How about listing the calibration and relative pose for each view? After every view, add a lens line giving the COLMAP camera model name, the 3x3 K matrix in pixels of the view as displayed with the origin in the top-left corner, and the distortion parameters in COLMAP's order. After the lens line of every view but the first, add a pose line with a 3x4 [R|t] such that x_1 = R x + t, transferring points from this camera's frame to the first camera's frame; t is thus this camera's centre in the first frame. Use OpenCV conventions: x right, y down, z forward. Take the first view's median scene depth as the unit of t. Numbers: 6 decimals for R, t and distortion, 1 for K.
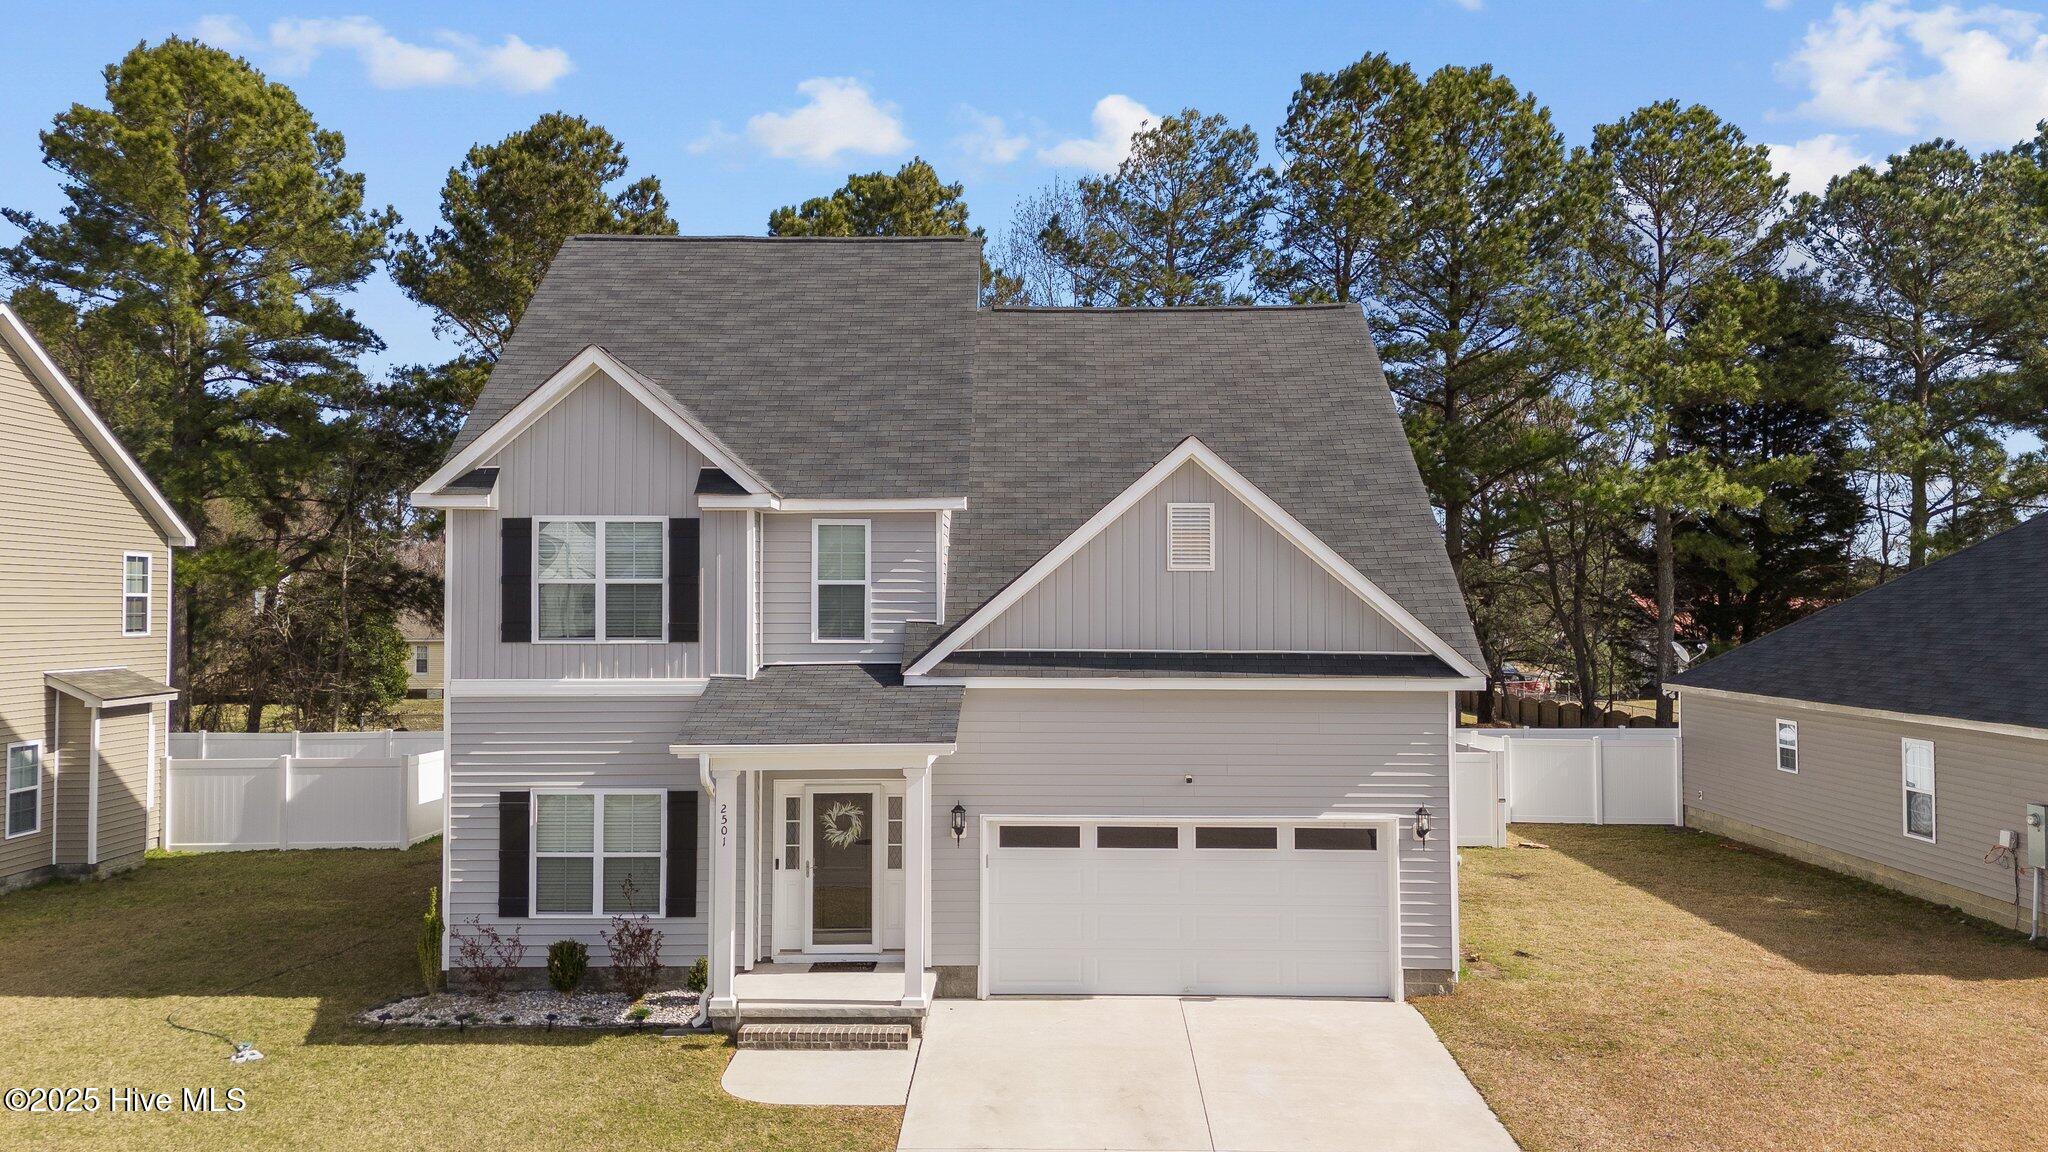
lens RADIAL K [[1505.2, 0, 1021.8], [0, 1505.2, 563.3], [0, 0, 1]] dist [0.035264, -0.004578]
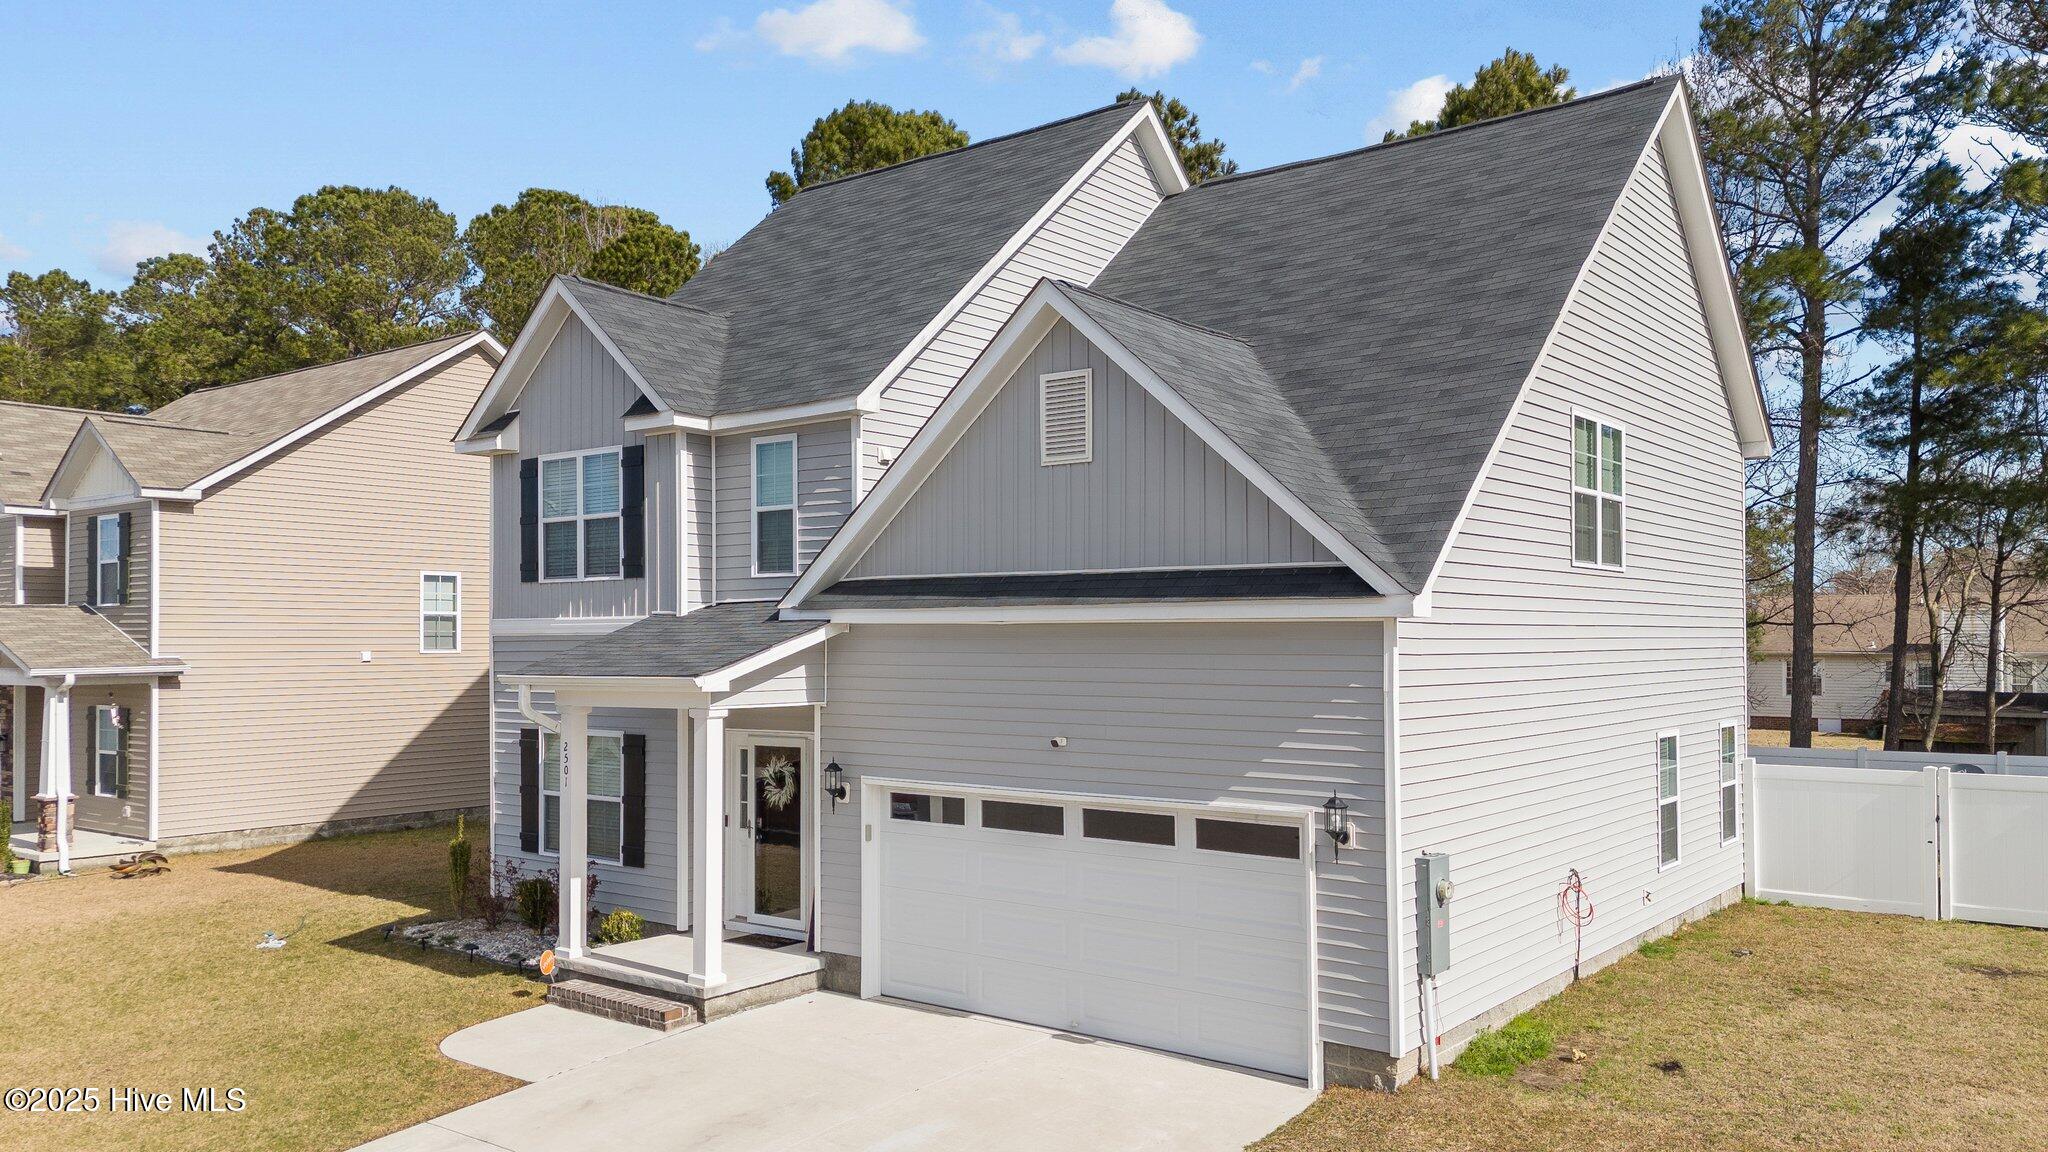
lens RADIAL K [[1522.0, 0, 1024.5], [0, 1522.0, 617.3], [0, 0, 1]] dist [0.035656, -0.002769]
pose [[0.794831, -0.011830, -0.606716, 0.549711], [0.021631, 0.999727, 0.008844, 0.073736], [0.606445, -0.020153, 0.794870, 0.388778]]
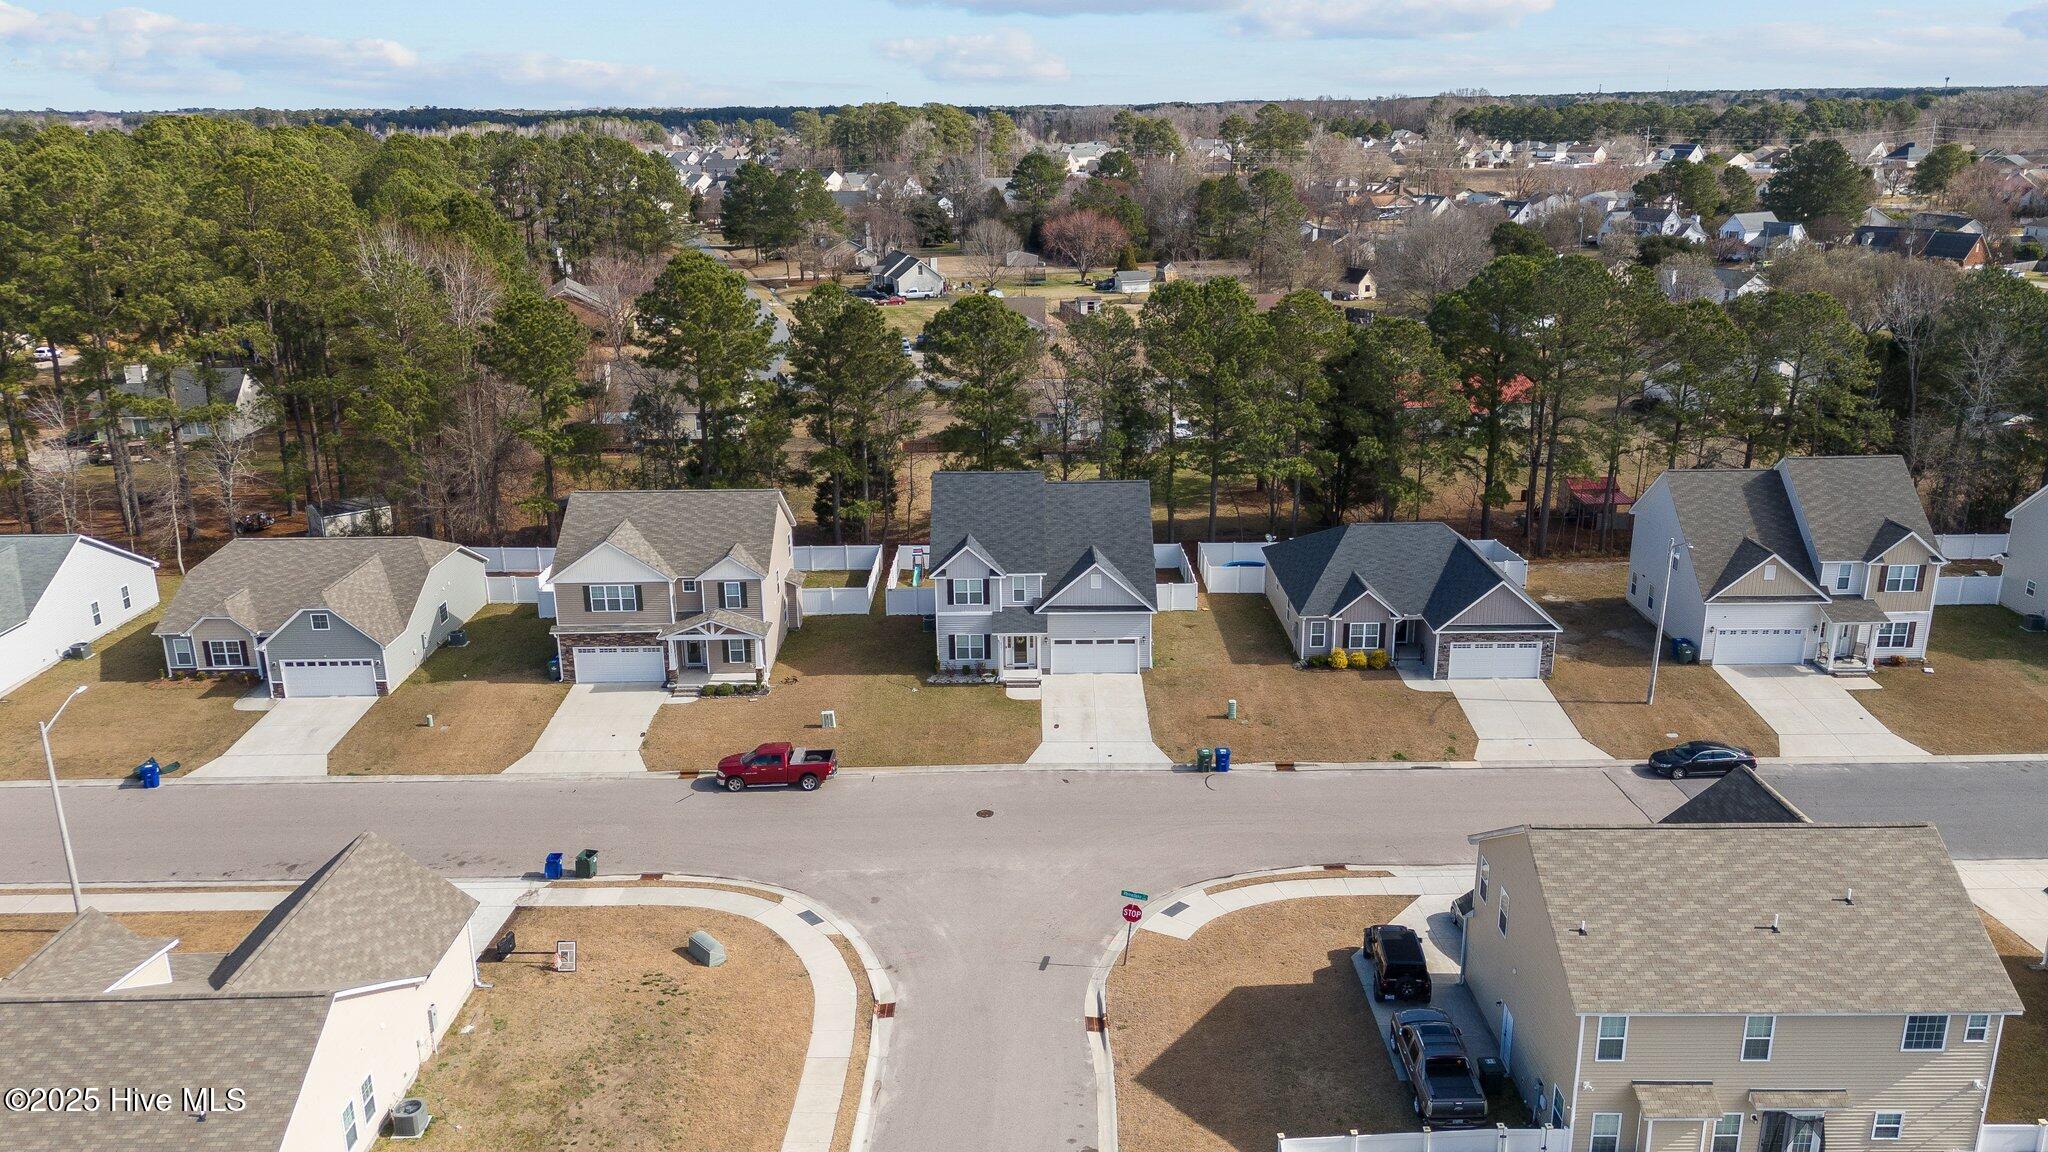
lens RADIAL K [[1505.2, 0, 1021.8], [0, 1505.2, 563.3], [0, 0, 1]] dist [0.035264, -0.004578]
pose [[0.999841, -0.015703, 0.008394, -0.153462], [0.012210, 0.947782, 0.318686, -1.554253], [-0.012960, -0.318533, 0.947823, -3.382867]]
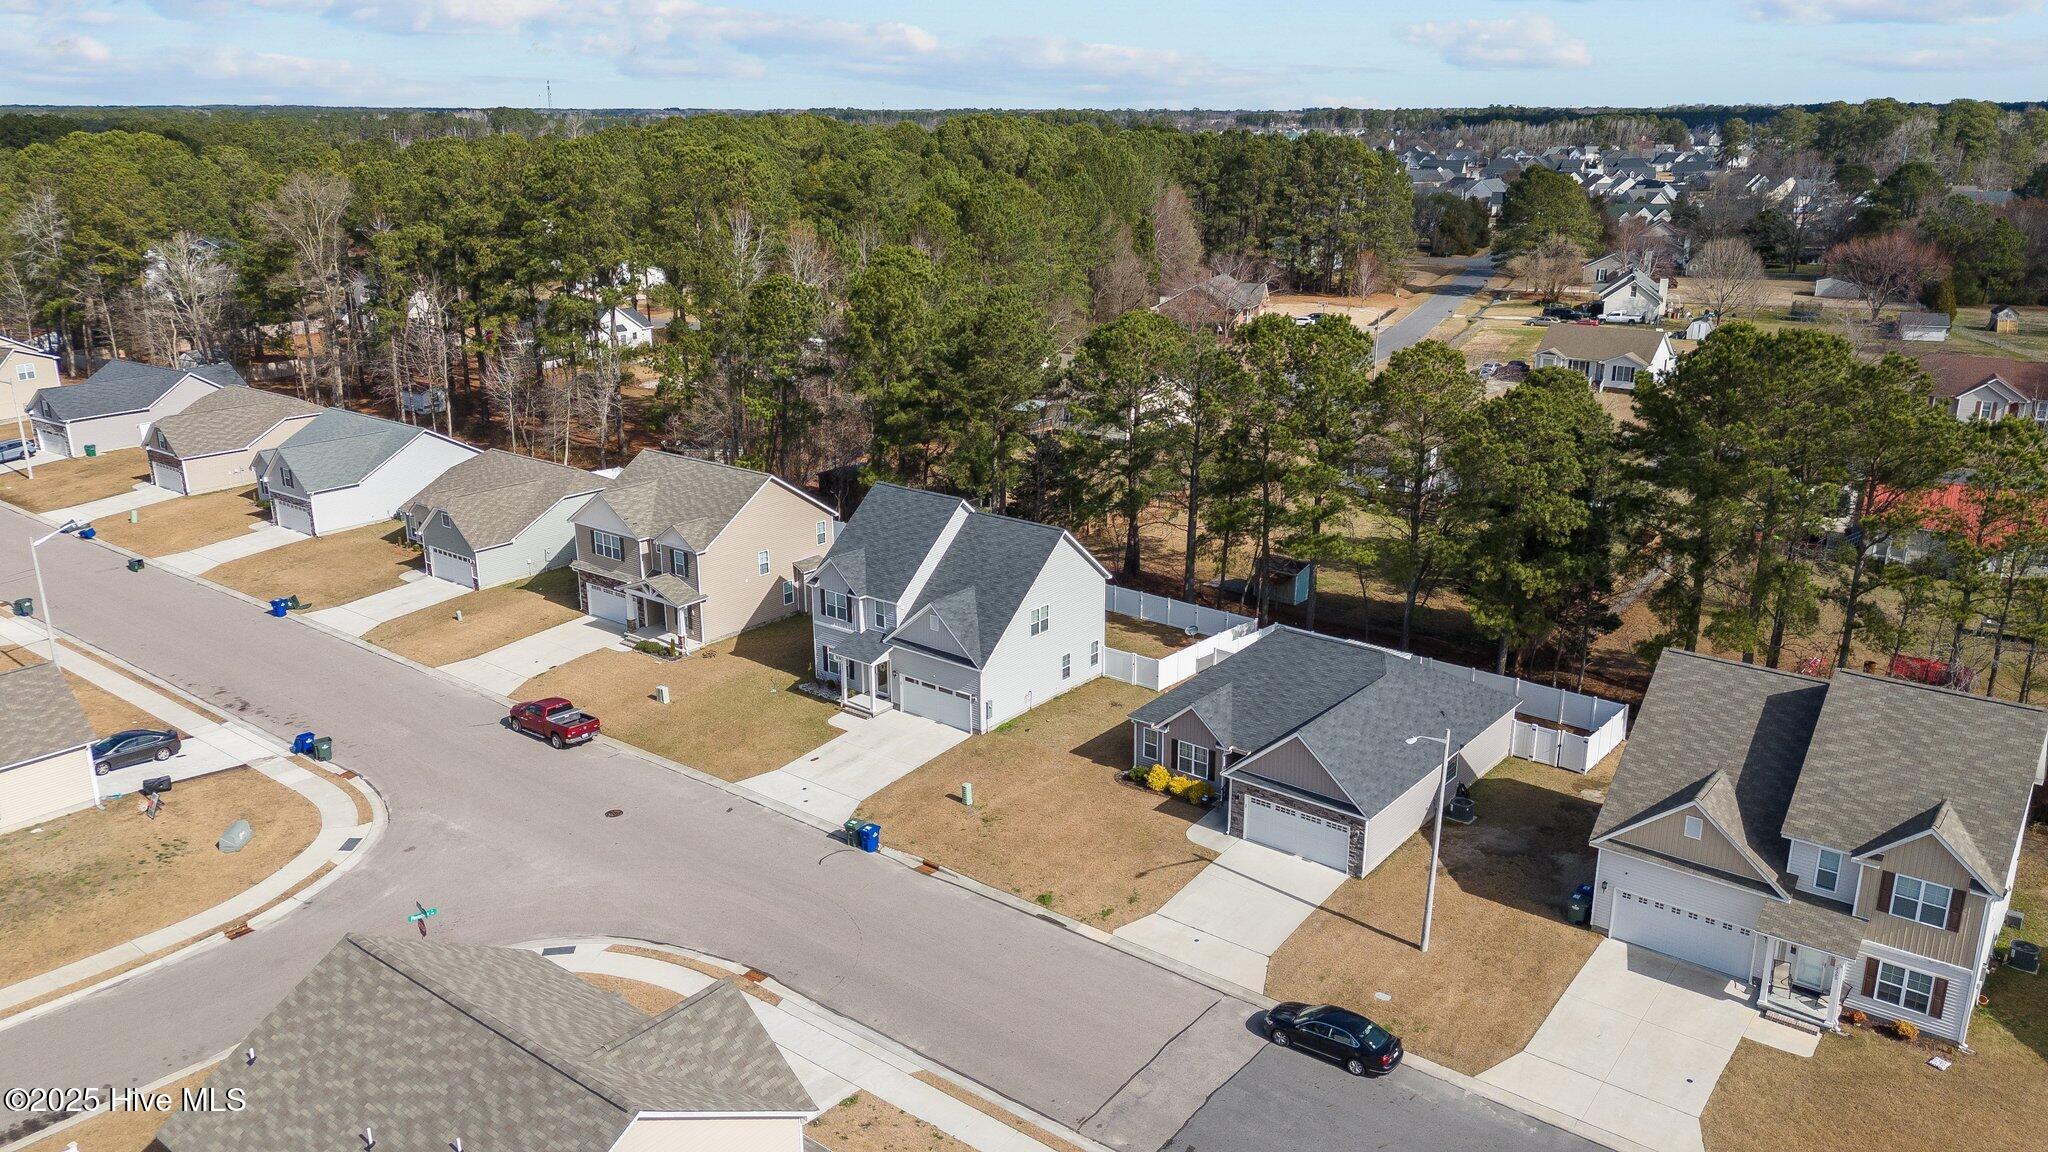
lens RADIAL K [[1505.2, 0, 1021.8], [0, 1505.2, 563.3], [0, 0, 1]] dist [0.035264, -0.004578]
pose [[0.790329, 0.173350, -0.587648, 2.781714], [0.021150, 0.950848, 0.308935, -1.488434], [0.612318, -0.256589, 0.747816, -1.991707]]
